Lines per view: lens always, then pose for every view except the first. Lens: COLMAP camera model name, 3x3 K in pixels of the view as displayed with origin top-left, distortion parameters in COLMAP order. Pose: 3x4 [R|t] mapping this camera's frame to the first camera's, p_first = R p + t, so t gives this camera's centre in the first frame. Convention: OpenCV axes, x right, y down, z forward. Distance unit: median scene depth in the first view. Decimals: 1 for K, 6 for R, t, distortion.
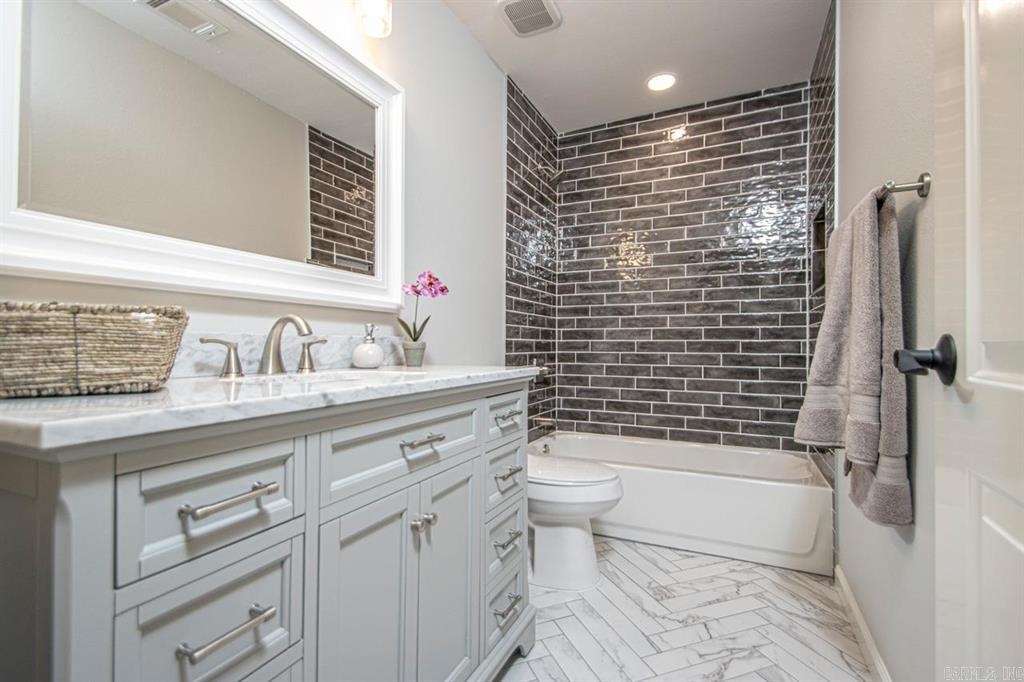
lens RADIAL K [[471.4, 0, 512.0], [0, 471.4, 341.0], [0, 0, 1]] dist [0.043249, -0.017248]
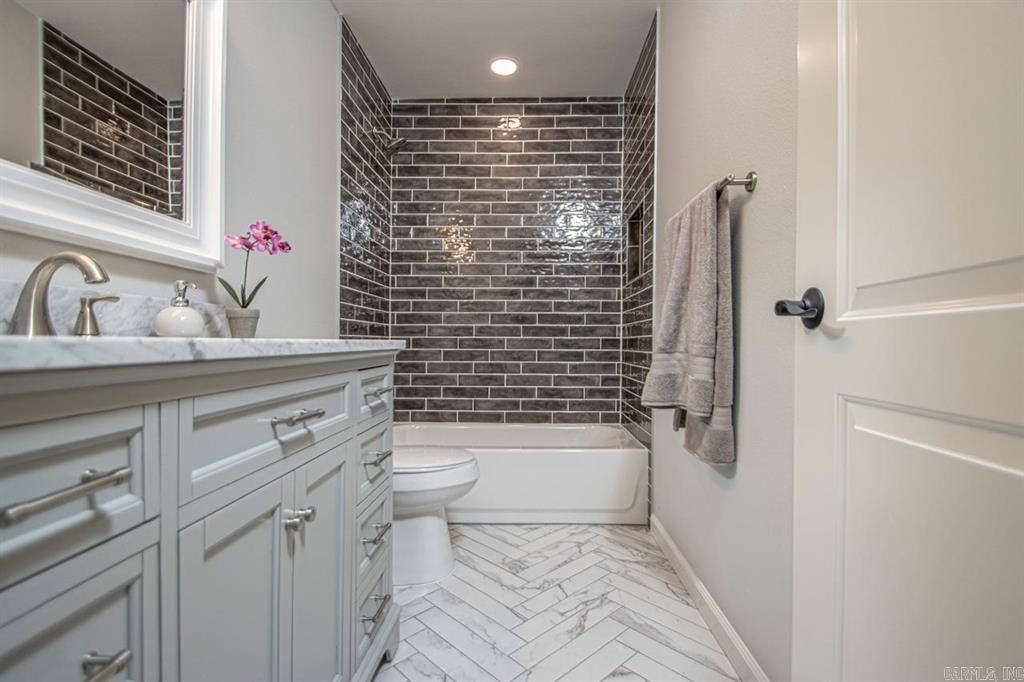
lens RADIAL K [[482.4, 0, 515.2], [0, 482.4, 344.5], [0, 0, 1]] dist [0.023384, -0.018617]
pose [[0.914003, 0.000608, 0.405708, -0.107181], [-0.005056, 0.999938, 0.009891, 0.045321], [-0.405677, -0.011091, 0.913949, 0.064482]]
